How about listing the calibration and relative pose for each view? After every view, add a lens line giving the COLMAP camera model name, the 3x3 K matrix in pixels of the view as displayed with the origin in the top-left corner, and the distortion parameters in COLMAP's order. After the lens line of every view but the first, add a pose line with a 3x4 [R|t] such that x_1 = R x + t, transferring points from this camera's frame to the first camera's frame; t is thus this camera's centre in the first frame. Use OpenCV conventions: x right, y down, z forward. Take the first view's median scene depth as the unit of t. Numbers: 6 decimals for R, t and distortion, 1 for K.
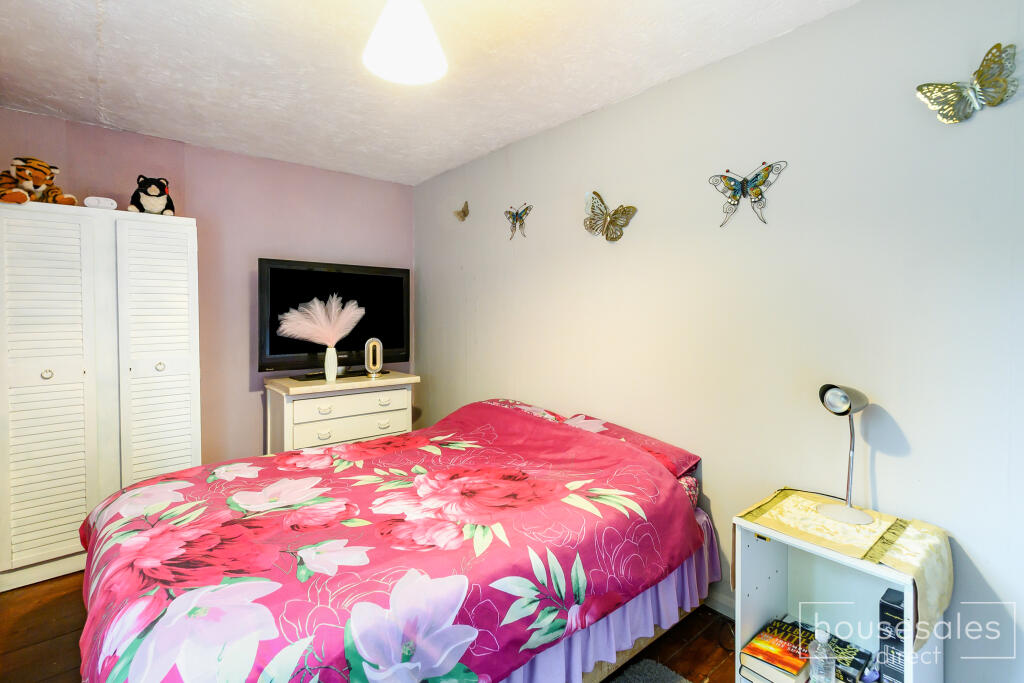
lens RADIAL K [[481.4, 0, 511.9], [0, 481.4, 320.6], [0, 0, 1]] dist [-0.001703, 0.000076]
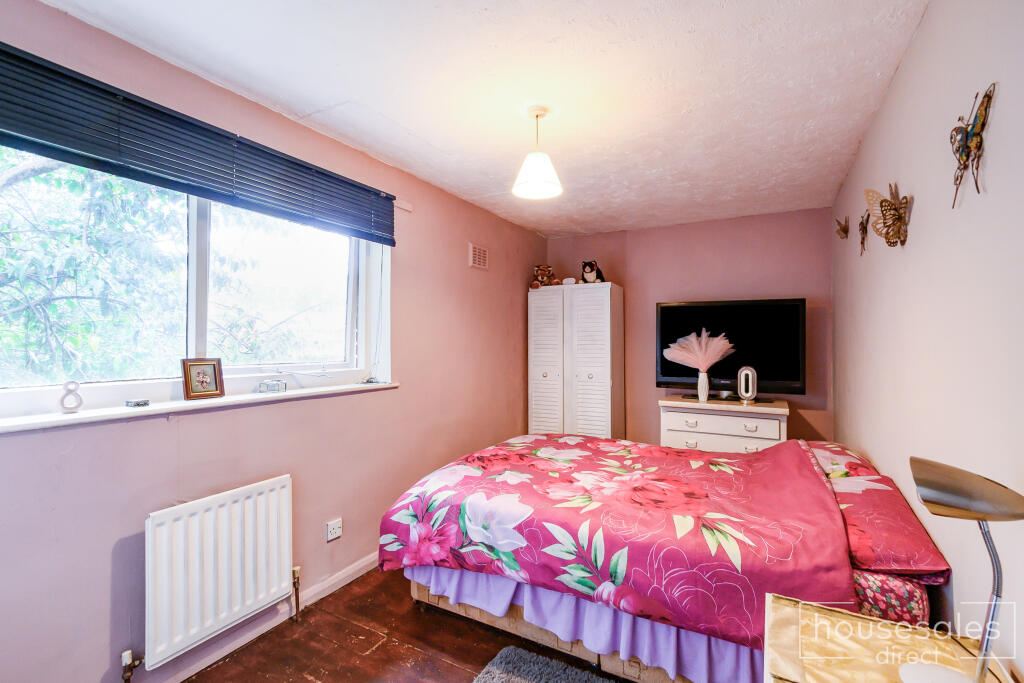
lens RADIAL K [[454.9, 0, 512.0], [0, 454.9, 341.5], [0, 0, 1]] dist [0.000234, 0.001060]
pose [[0.367758, -0.002922, -0.929917, 0.862352], [-0.019435, 0.999753, -0.010827, 0.000308], [0.929718, 0.022054, 0.367610, 0.258704]]
